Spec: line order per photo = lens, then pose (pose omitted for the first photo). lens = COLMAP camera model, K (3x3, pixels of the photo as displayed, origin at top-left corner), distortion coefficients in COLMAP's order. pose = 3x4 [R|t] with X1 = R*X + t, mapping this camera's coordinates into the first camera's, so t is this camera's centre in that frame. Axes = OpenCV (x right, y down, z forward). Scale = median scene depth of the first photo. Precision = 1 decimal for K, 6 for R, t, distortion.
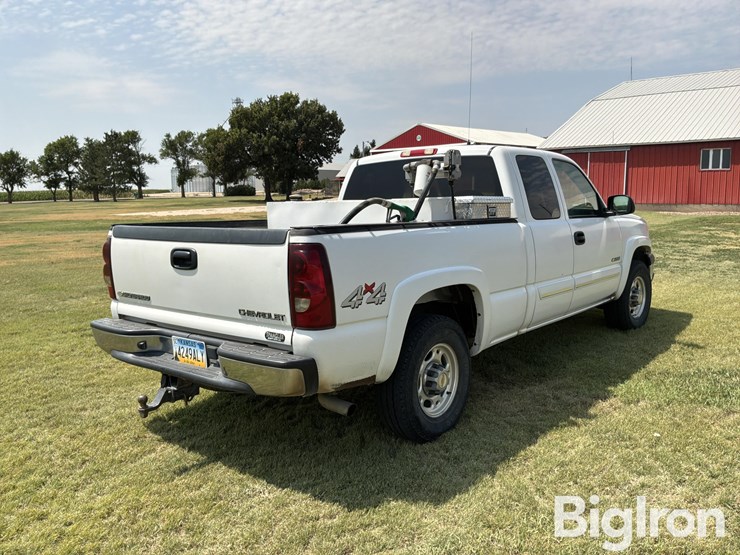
lens RADIAL K [[637.9, 0, 384.1], [0, 637.9, 271.7], [0, 0, 1]] dist [0.040322, -0.092067]
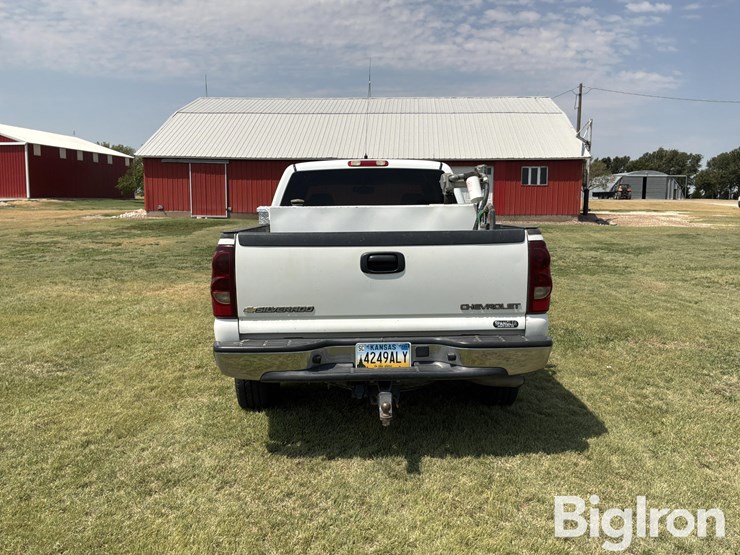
lens RADIAL K [[637.9, 0, 374.8], [0, 637.9, 275.9], [0, 0, 1]] dist [0.040322, -0.092067]
pose [[0.759896, -0.062865, 0.646998, -0.042692], [0.069069, 0.997487, 0.015800, -0.000709], [-0.646365, 0.032681, 0.762328, 0.010946]]
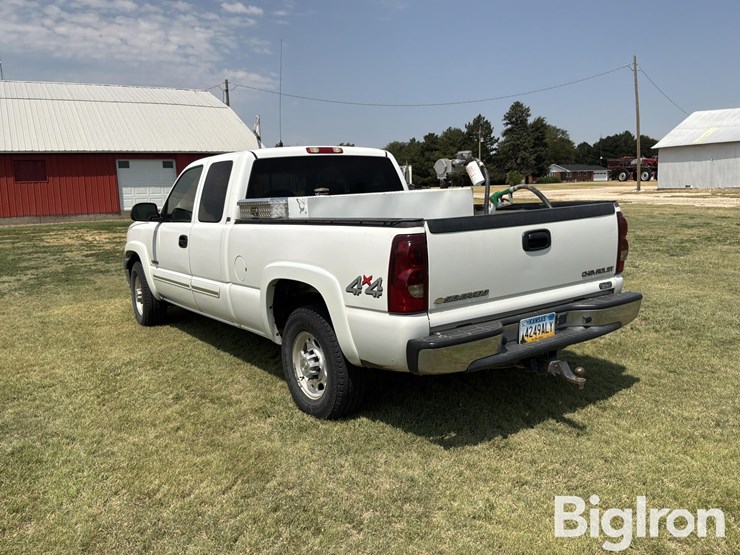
lens RADIAL K [[637.9, 0, 377.6], [0, 637.9, 283.3], [0, 0, 1]] dist [0.040322, -0.092067]
pose [[0.268337, -0.137640, 0.953441, -0.061448], [0.151380, 0.983468, 0.099370, -0.004147], [-0.951356, 0.117667, 0.284737, 0.042218]]
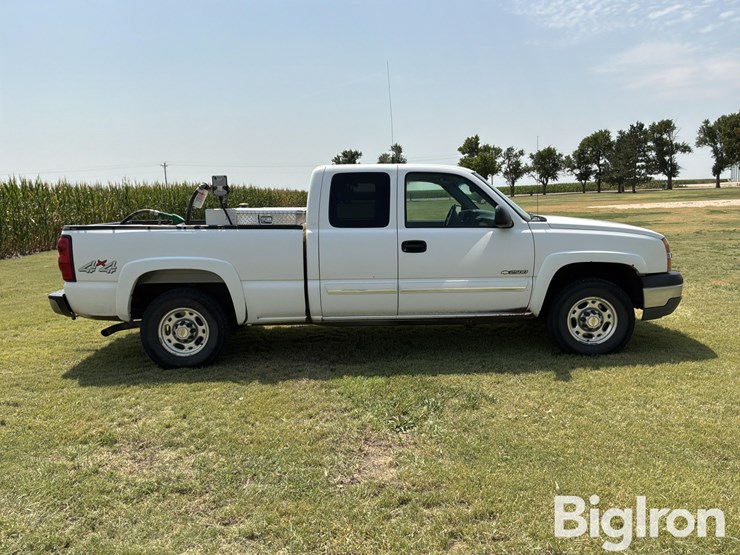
lens RADIAL K [[637.9, 0, 363.9], [0, 637.9, 278.1], [0, 0, 1]] dist [0.040322, -0.092067]
pose [[0.652042, 0.100052, -0.751552, 0.070676], [-0.080697, 0.994782, 0.062420, -0.003990], [0.753876, 0.019947, 0.656714, 0.016140]]
